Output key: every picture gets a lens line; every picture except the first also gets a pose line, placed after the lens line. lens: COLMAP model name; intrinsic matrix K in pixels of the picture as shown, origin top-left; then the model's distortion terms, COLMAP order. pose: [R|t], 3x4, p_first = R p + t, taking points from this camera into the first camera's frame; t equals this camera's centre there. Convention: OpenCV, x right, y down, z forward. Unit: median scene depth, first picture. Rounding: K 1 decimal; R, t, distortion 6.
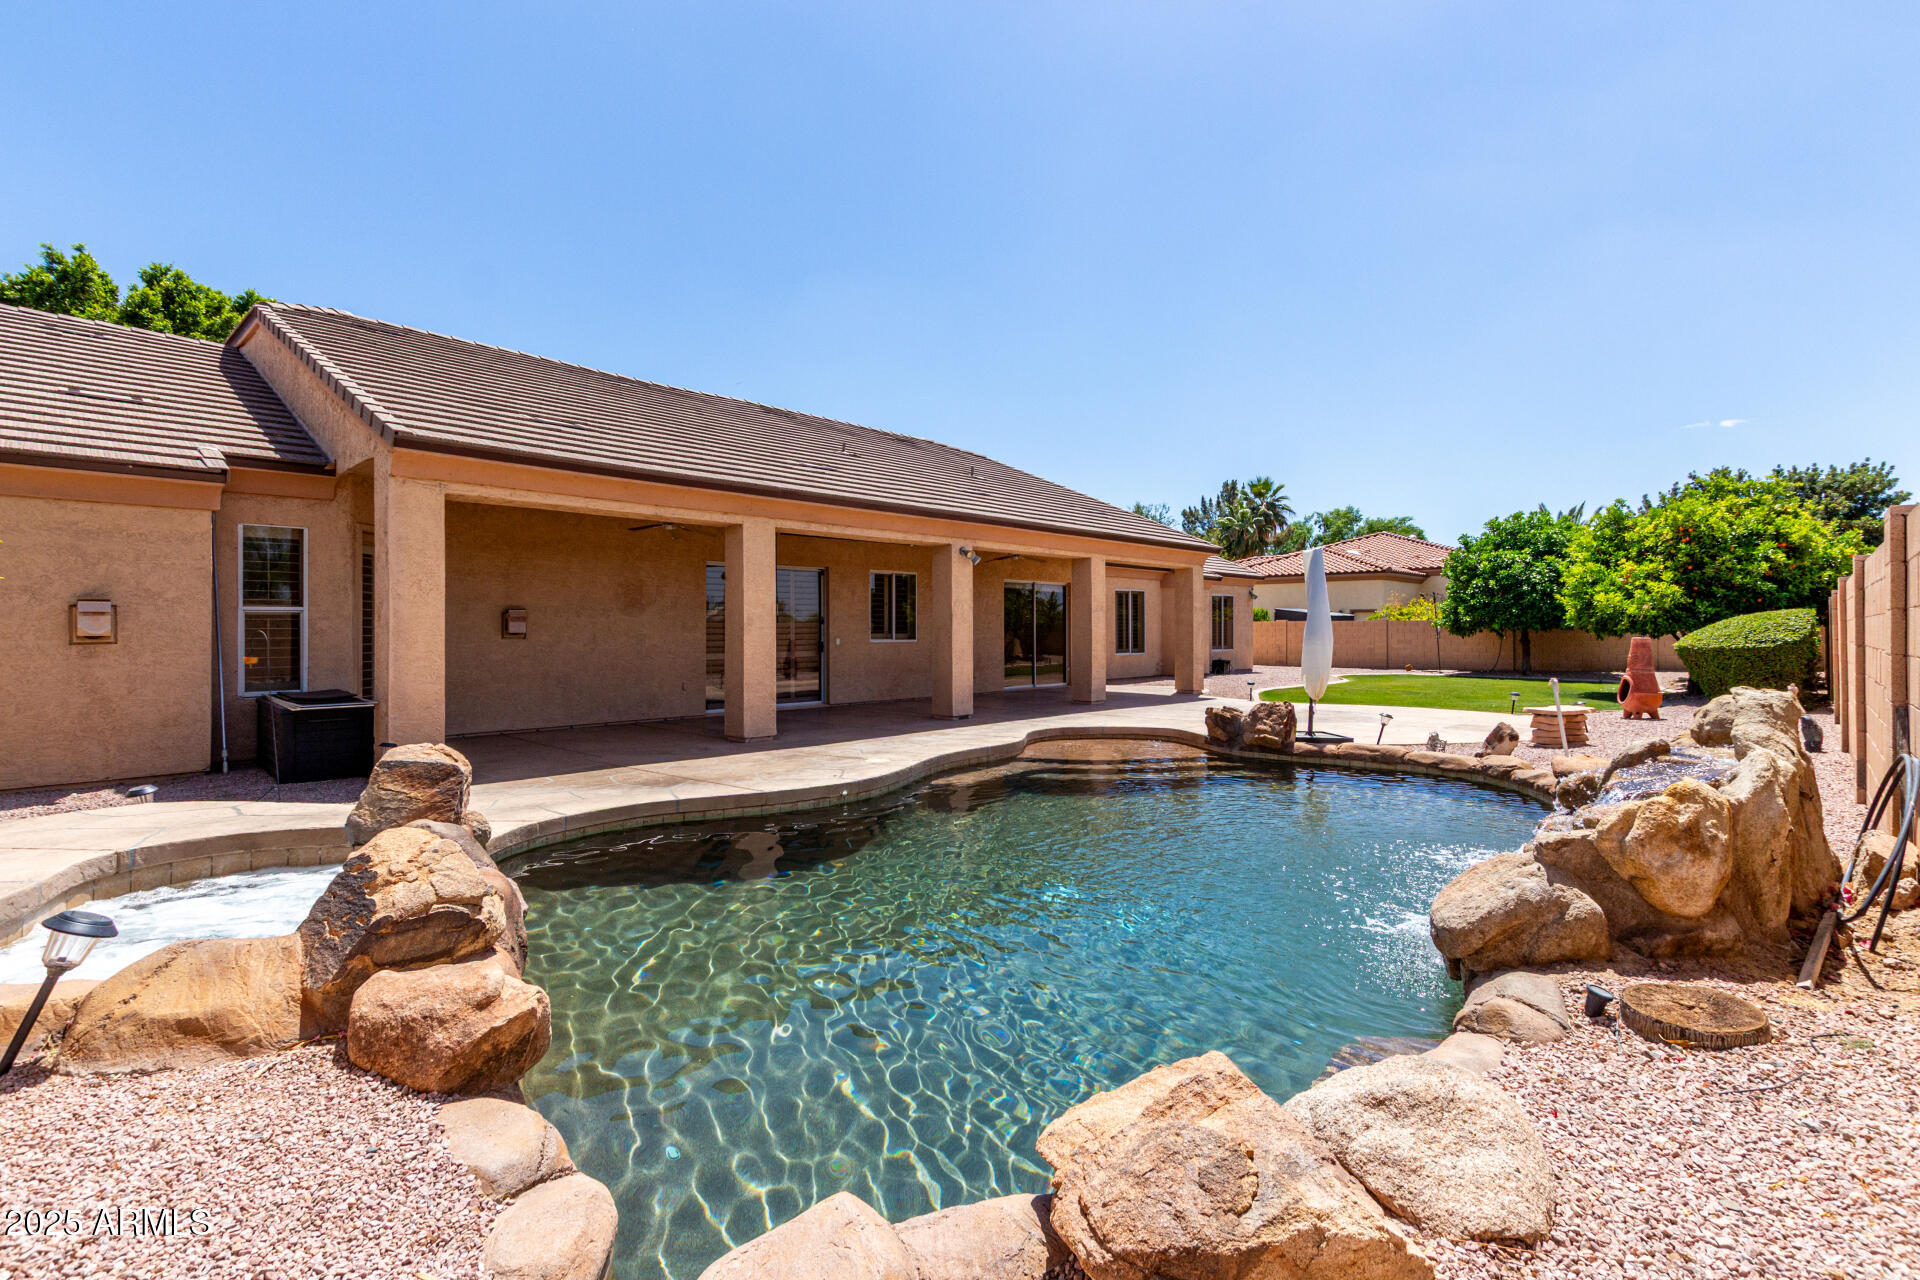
lens RADIAL K [[880.2, 0, 960.5], [0, 880.2, 633.4], [0, 0, 1]] dist [0.003416, -0.000197]
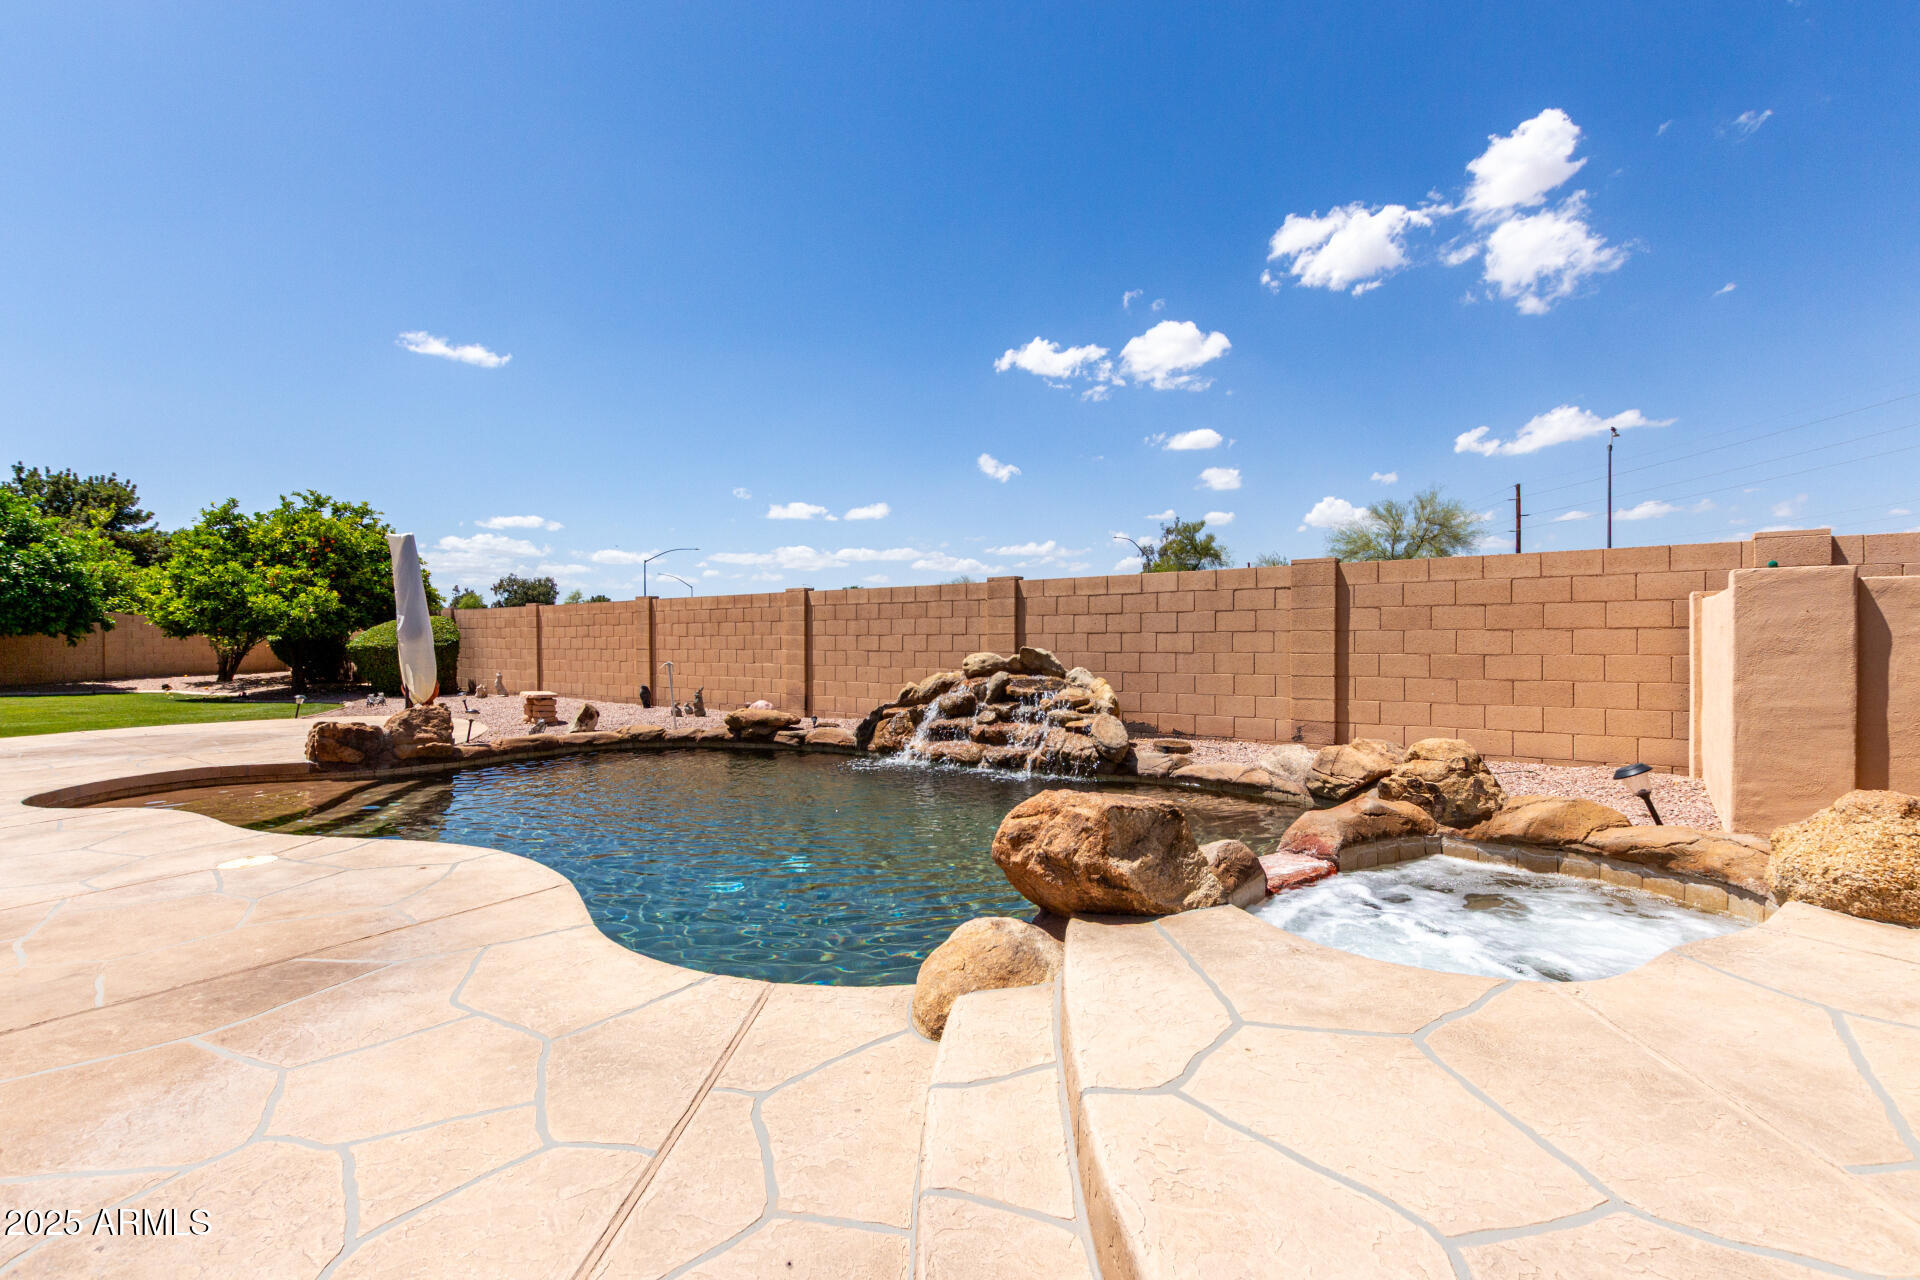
lens RADIAL K [[880.2, 0, 961.9], [0, 880.2, 644.3], [0, 0, 1]] dist [0.003416, -0.000197]
pose [[-0.113626, -0.006157, 0.993505, -0.354564], [0.006467, 0.999955, 0.006937, 0.008120], [-0.993503, 0.007214, -0.113581, 0.345198]]
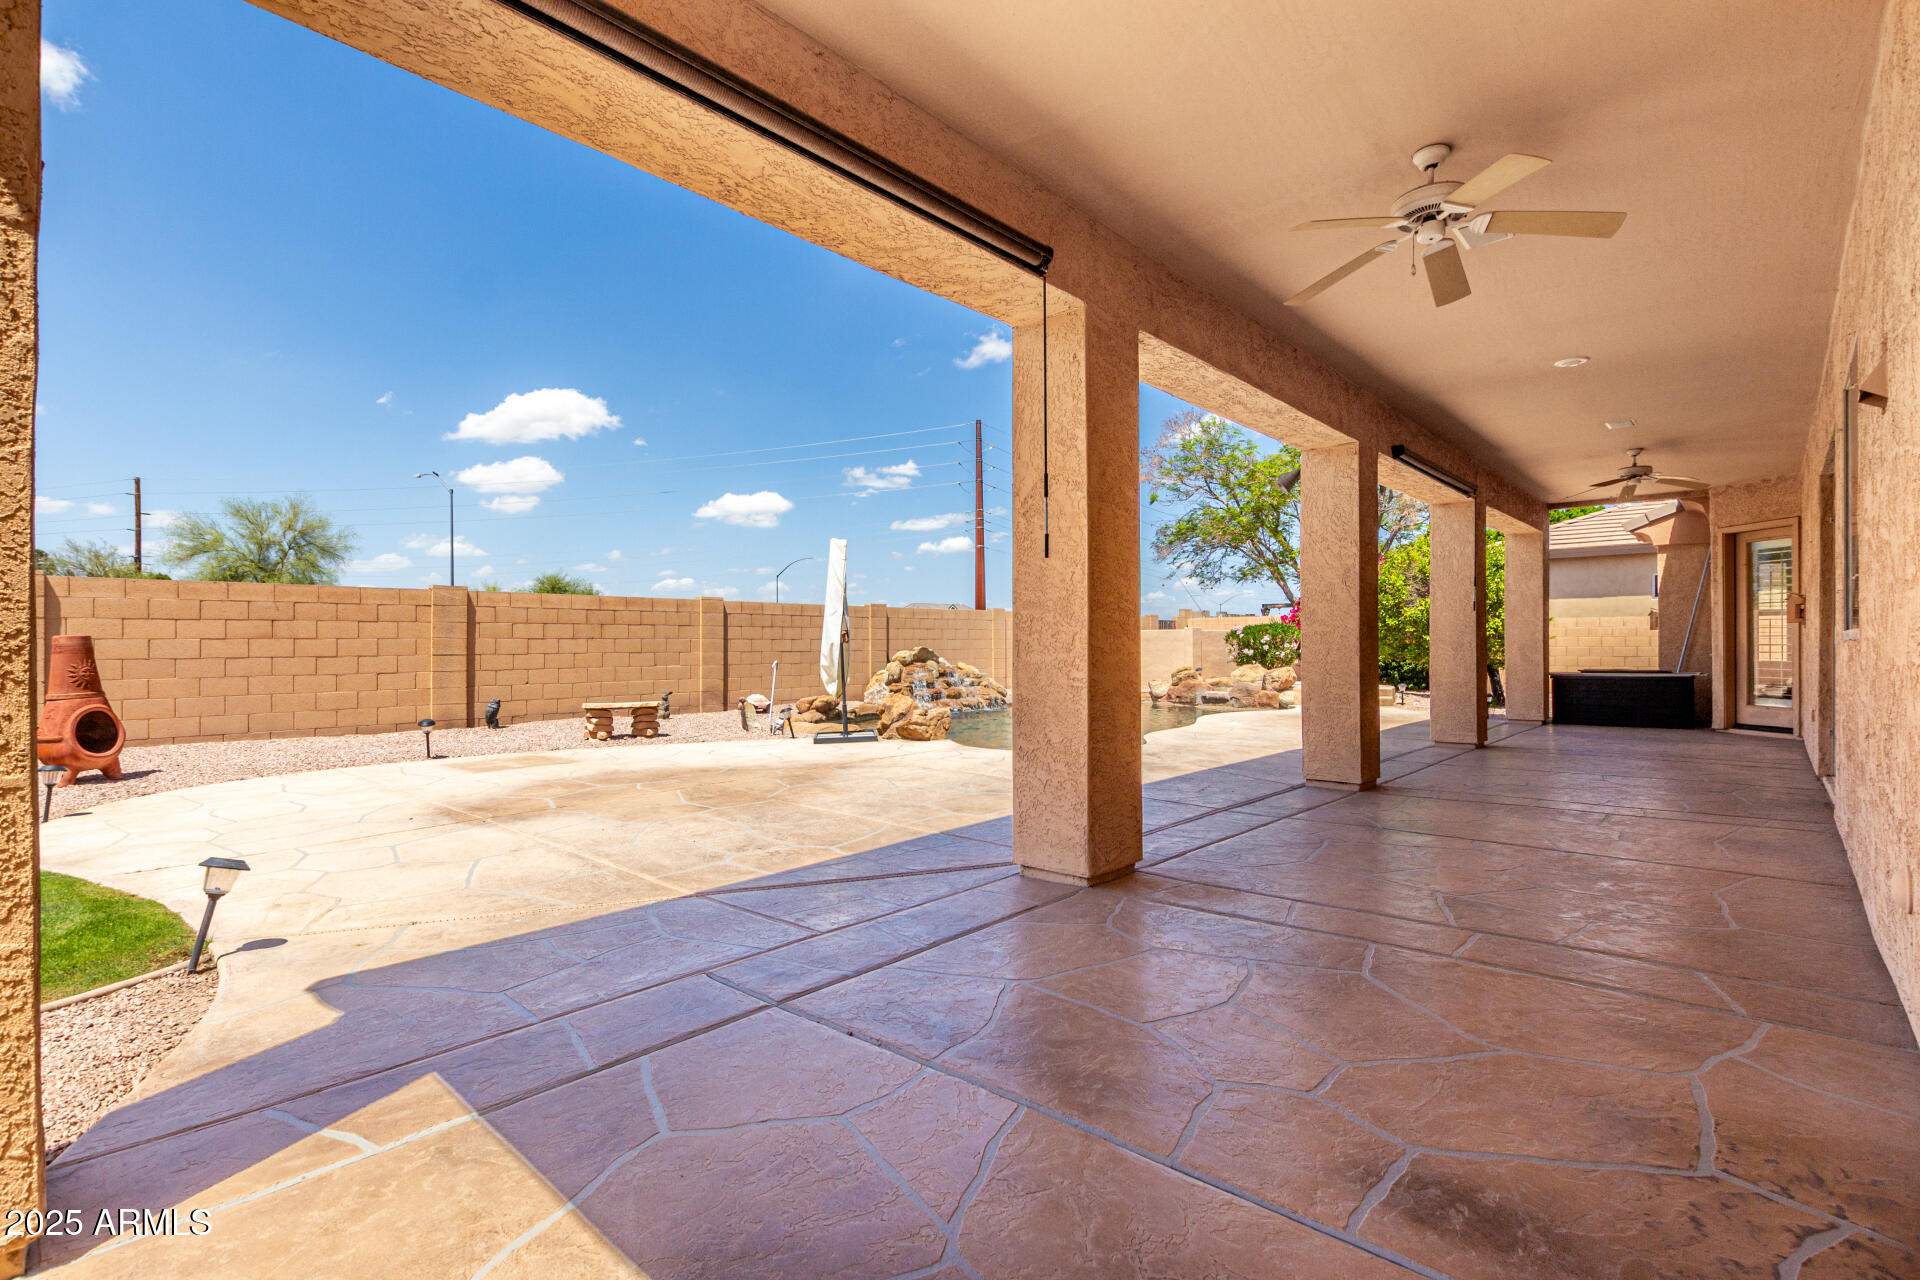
lens RADIAL K [[880.2, 0, 962.7], [0, 880.2, 645.0], [0, 0, 1]] dist [0.003416, -0.000197]
pose [[-0.999843, 0.004748, -0.017077, 0.175610], [0.004700, 0.999985, 0.002884, 0.009283], [0.017090, 0.002804, -0.999850, 1.244225]]
